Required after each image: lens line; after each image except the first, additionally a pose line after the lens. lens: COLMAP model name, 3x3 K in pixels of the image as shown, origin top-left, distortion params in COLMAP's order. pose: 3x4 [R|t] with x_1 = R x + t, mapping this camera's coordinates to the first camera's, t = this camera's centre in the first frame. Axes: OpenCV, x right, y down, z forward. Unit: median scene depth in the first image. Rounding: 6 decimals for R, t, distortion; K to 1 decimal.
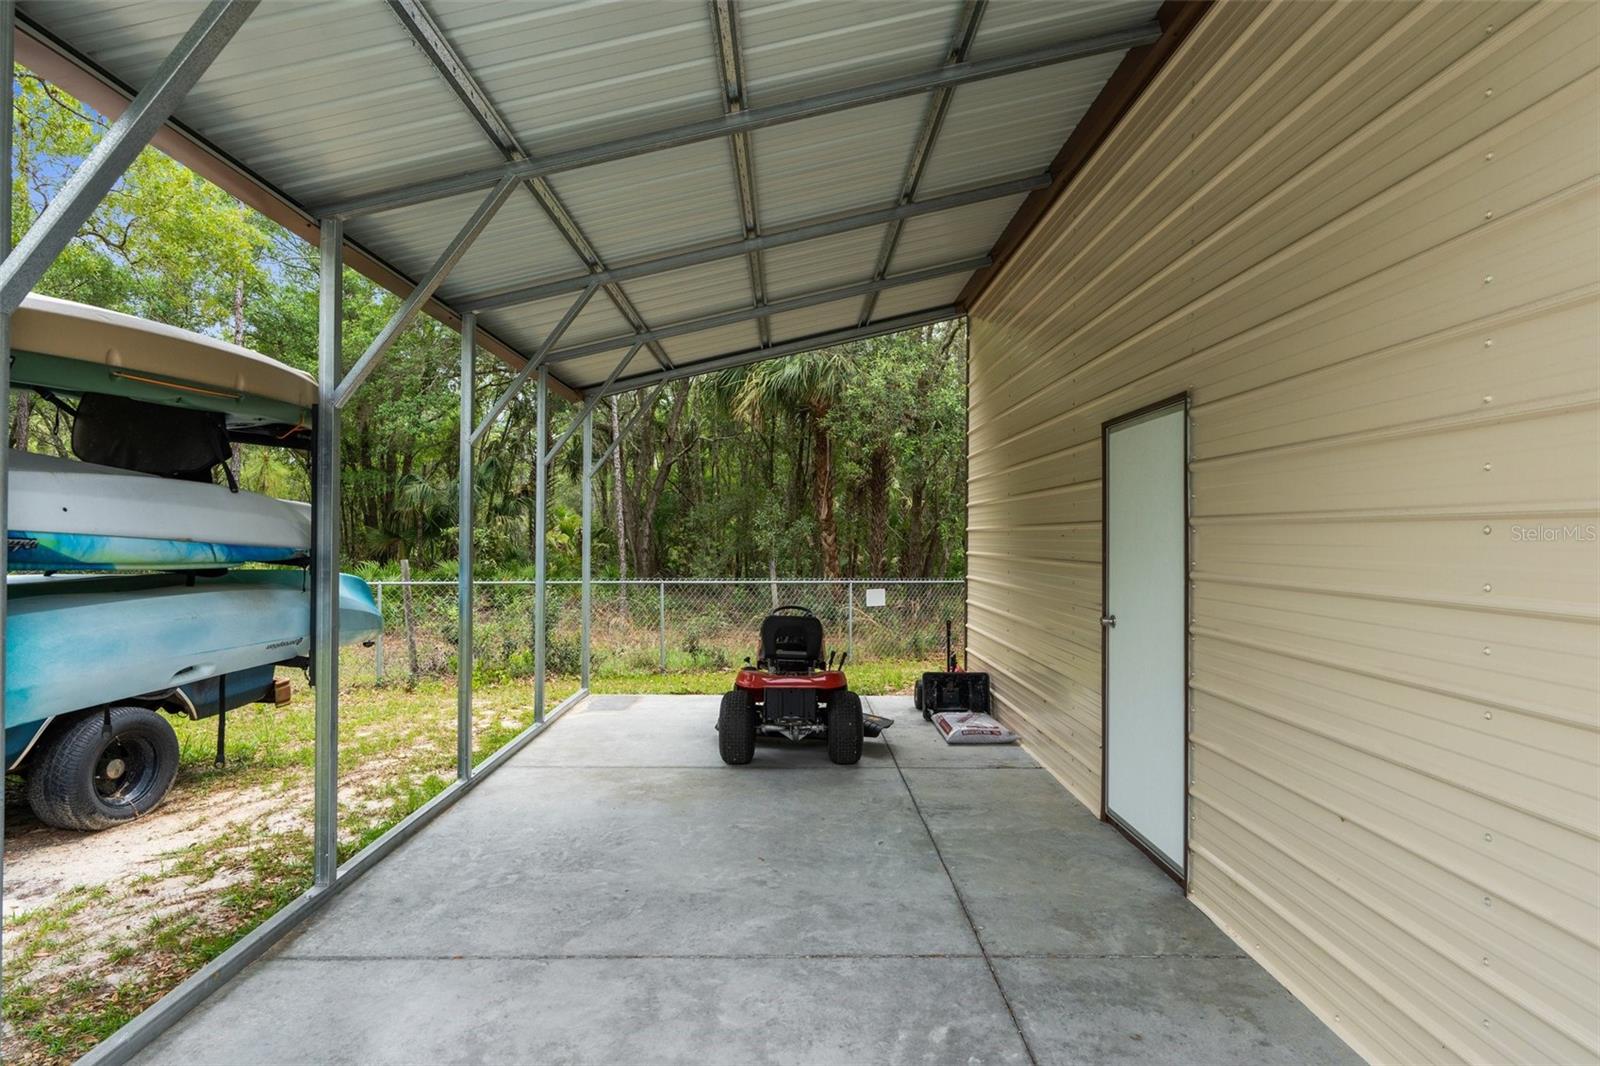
lens RADIAL K [[872.1, 0, 797.5], [0, 872.1, 530.8], [0, 0, 1]] dist [-0.010673, 0.006381]
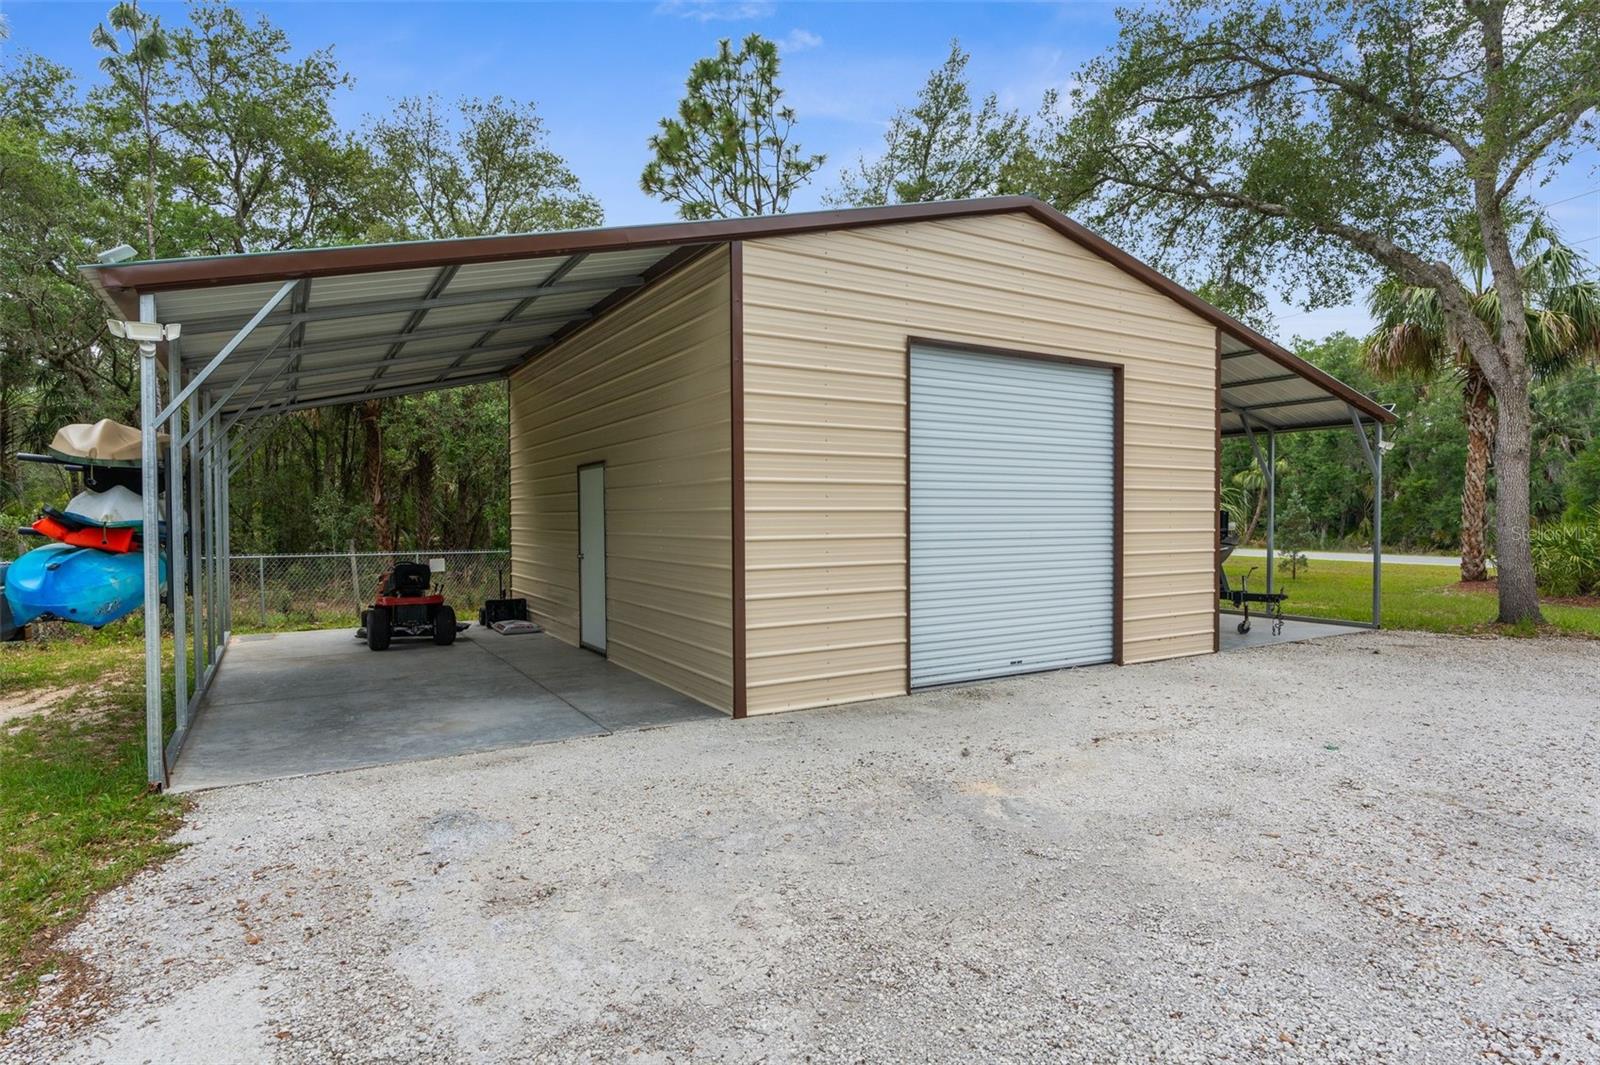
lens RADIAL K [[872.1, 0, 801.7], [0, 872.1, 534.2], [0, 0, 1]] dist [-0.010673, 0.006381]
pose [[0.865969, -0.018924, 0.499739, -0.161481], [0.005749, 0.999594, 0.027892, -0.006604], [-0.500064, -0.021280, 0.865727, -0.741831]]
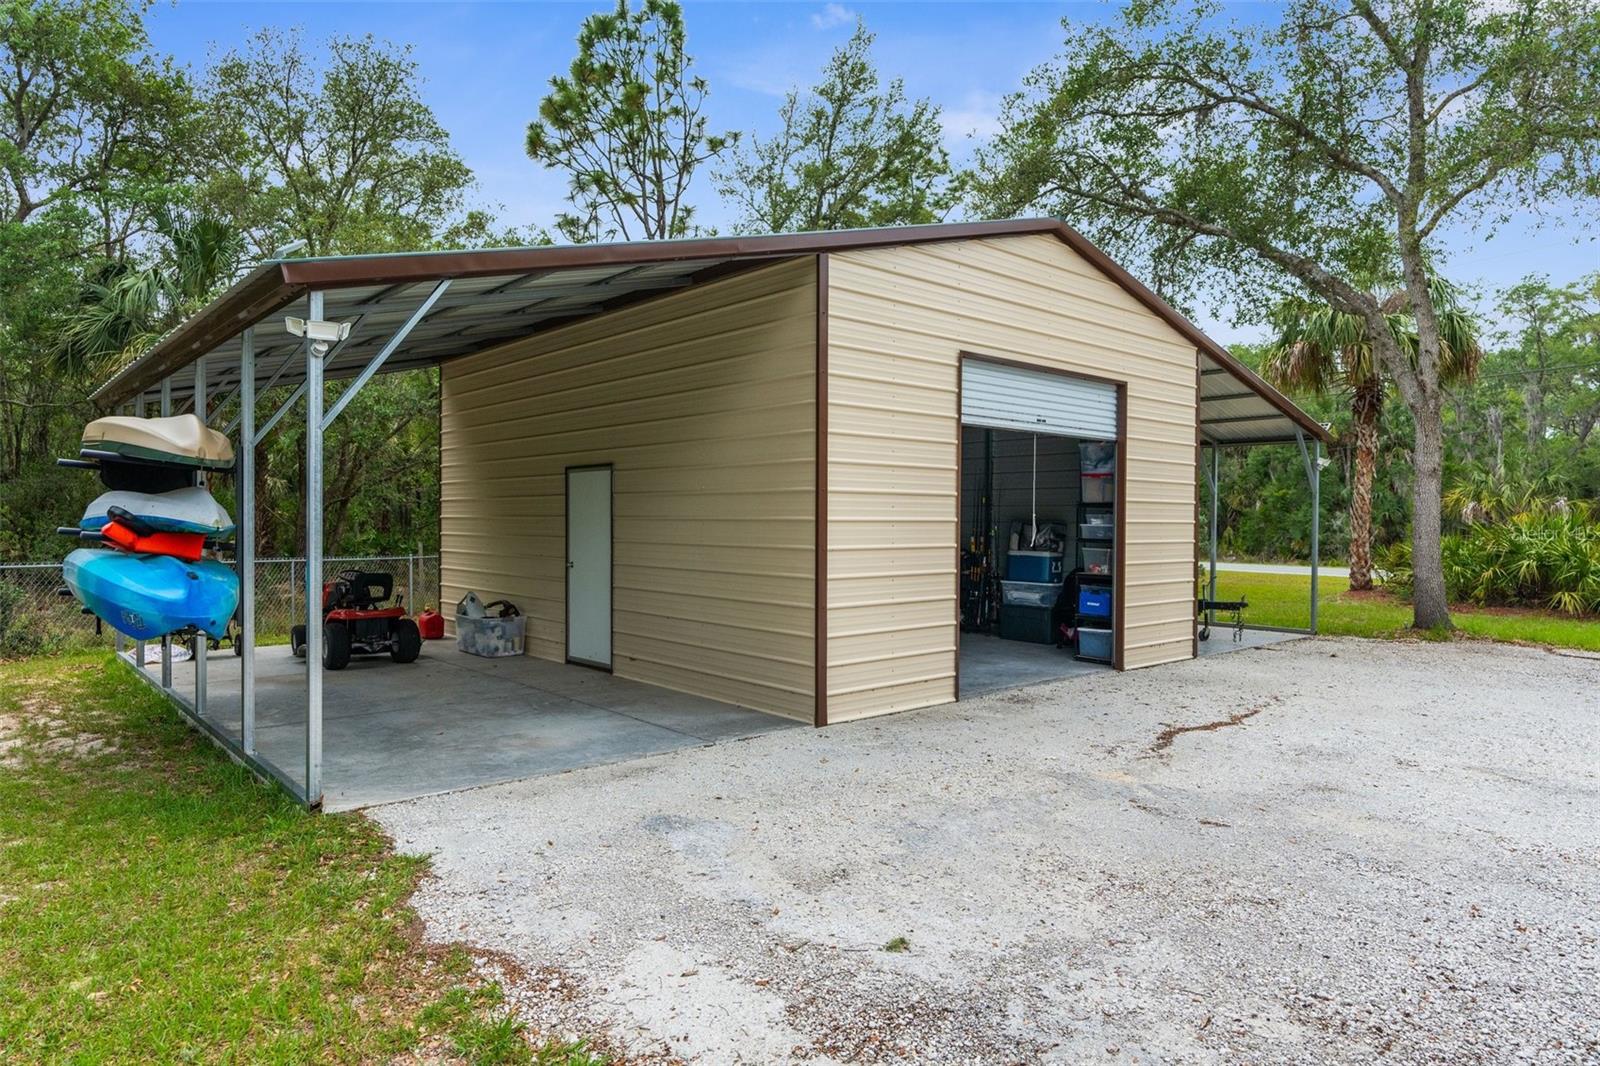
lens RADIAL K [[978.3, 0, 800.9], [0, 978.3, 531.6], [0, 0, 1]] dist [-0.006346, 0.005356]
pose [[0.764041, -0.007835, 0.645121, -0.443836], [-0.005996, 0.999797, 0.019244, -0.013753], [-0.645140, -0.018571, 0.763838, -0.692214]]
